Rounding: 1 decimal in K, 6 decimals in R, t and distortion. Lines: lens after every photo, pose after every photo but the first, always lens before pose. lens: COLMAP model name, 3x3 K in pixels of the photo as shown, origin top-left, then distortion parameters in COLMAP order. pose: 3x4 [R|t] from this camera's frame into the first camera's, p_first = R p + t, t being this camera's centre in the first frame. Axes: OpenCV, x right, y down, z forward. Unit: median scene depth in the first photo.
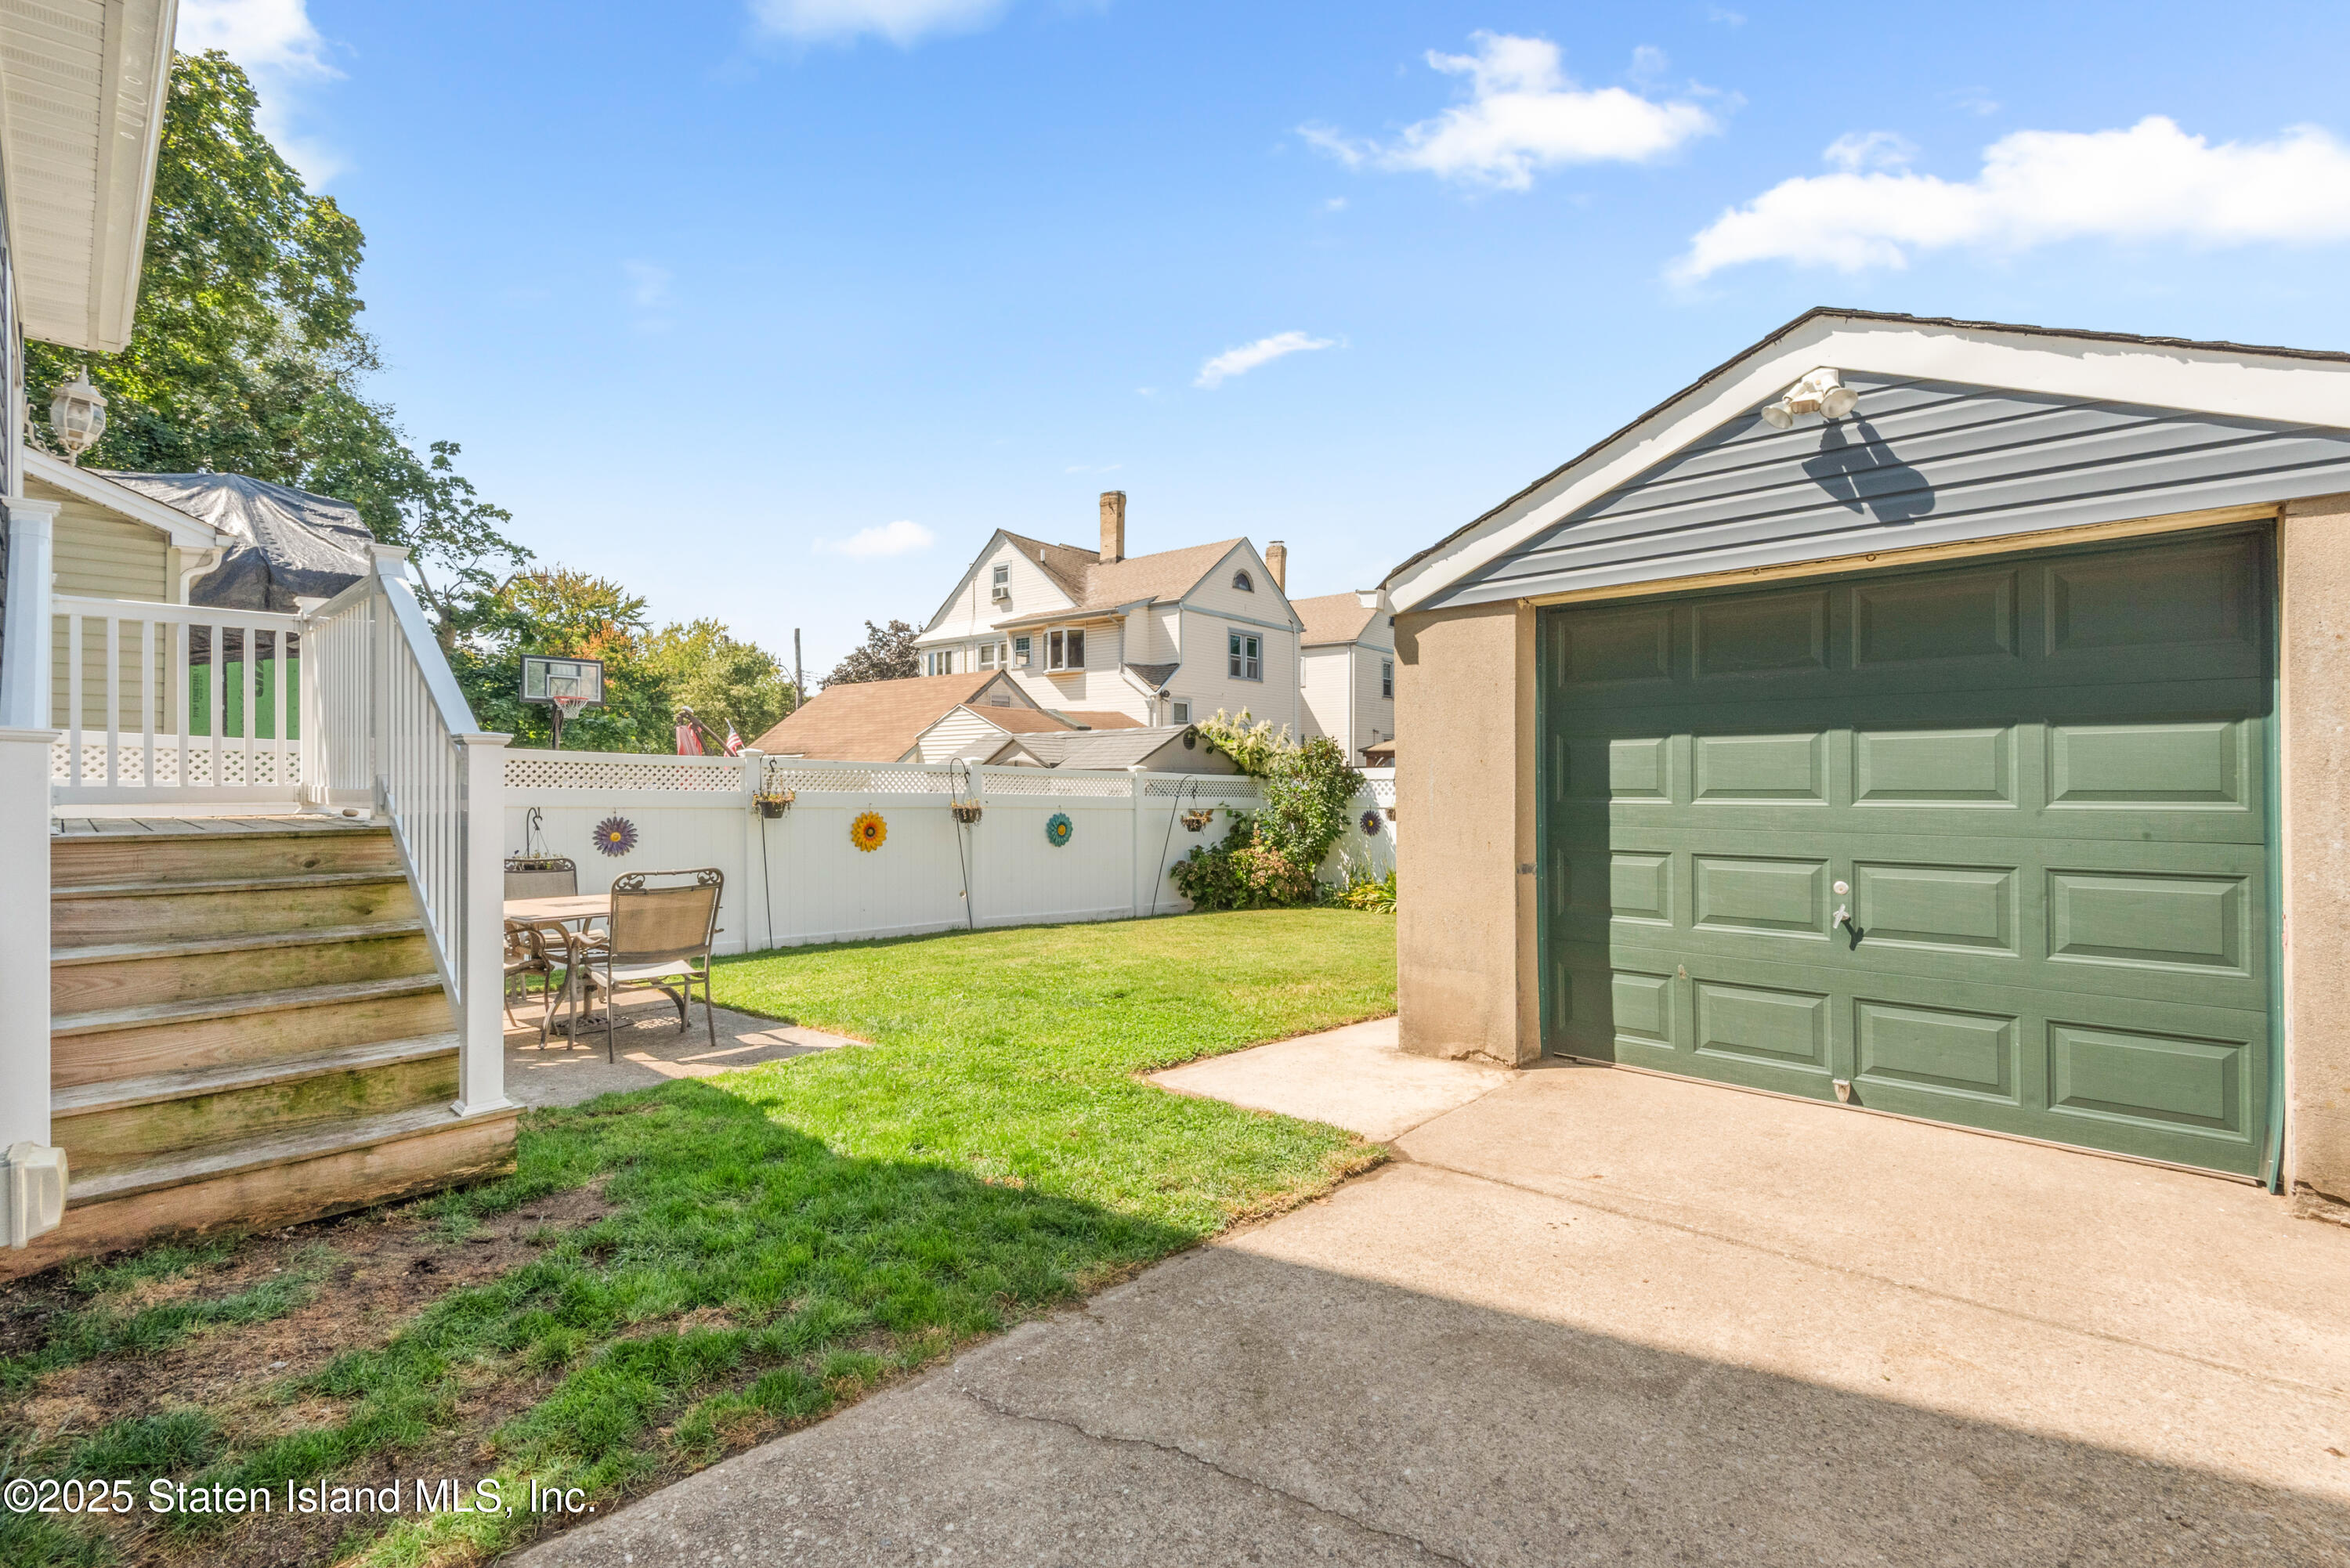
lens RADIAL K [[1009.7, 0, 1175.0], [0, 1009.7, 784.0], [0, 0, 1]] dist [0.001084, -0.007035]
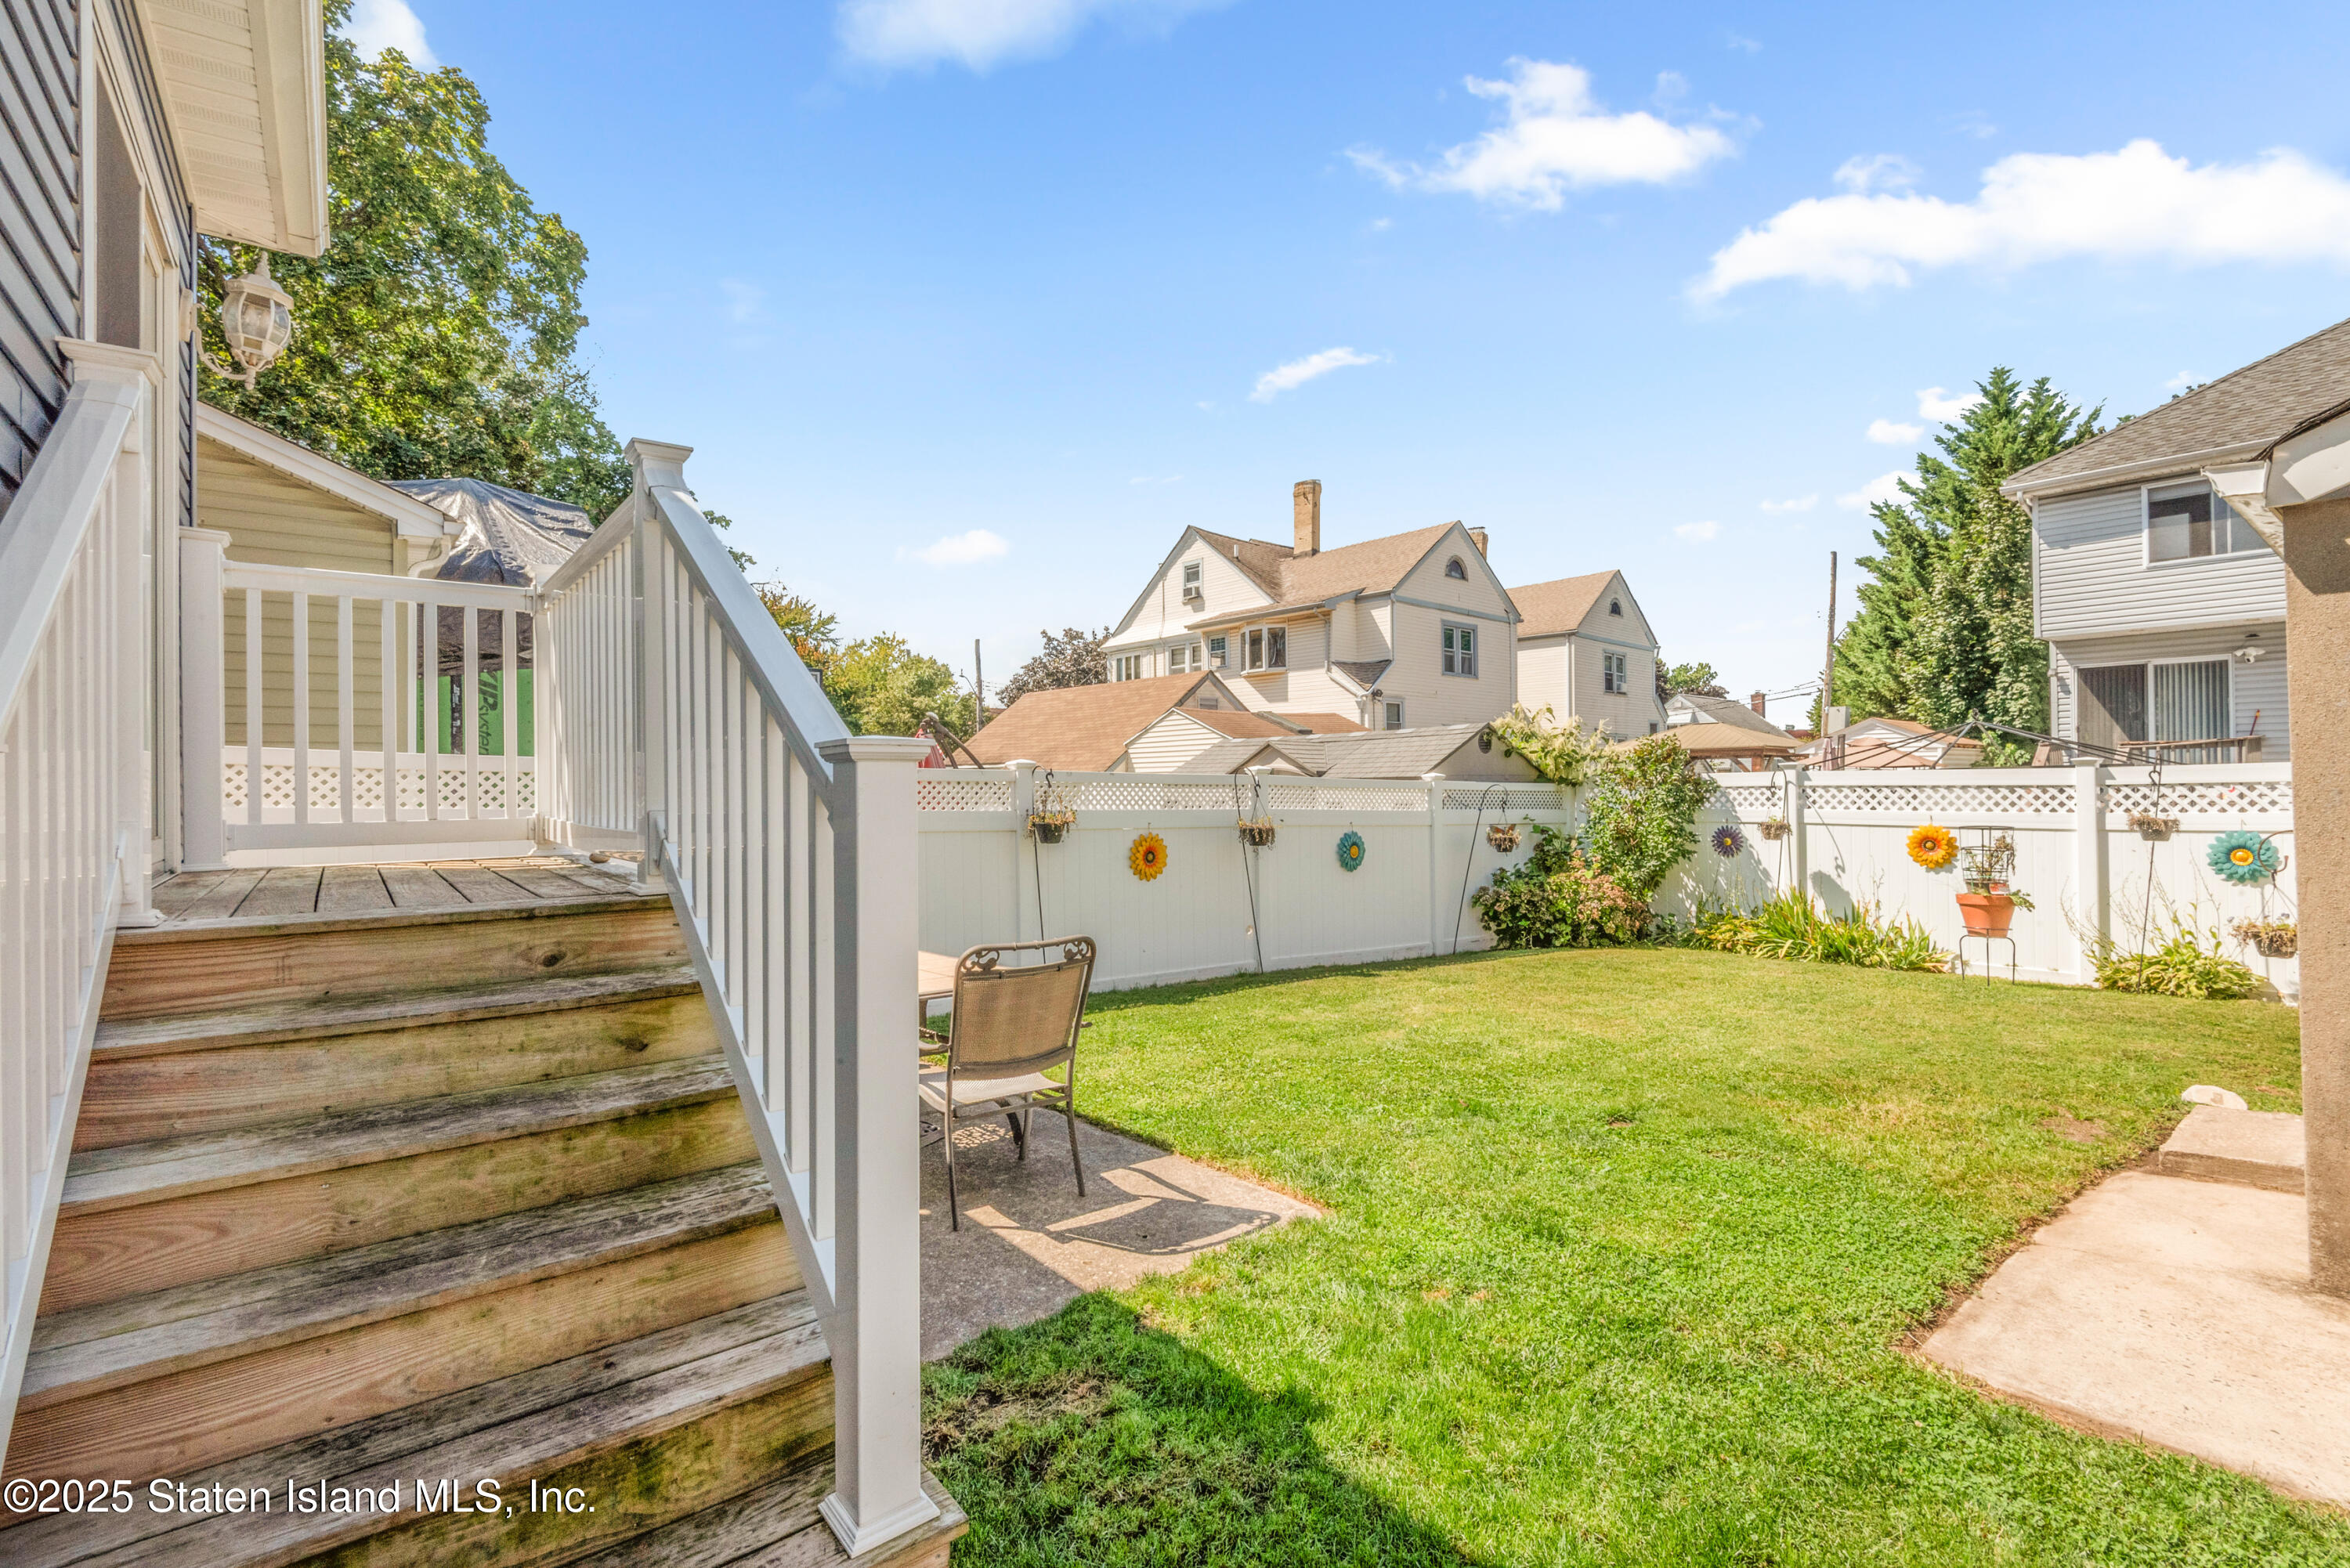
lens RADIAL K [[1014.8, 0, 1175.0], [0, 1014.8, 784.0], [0, 0, 1]] dist [0.019041, -0.020049]
pose [[0.988119, -0.009913, -0.153373, -0.098863], [0.009047, 0.999939, -0.006340, -0.004846], [0.153426, 0.004877, 0.988148, 0.113441]]
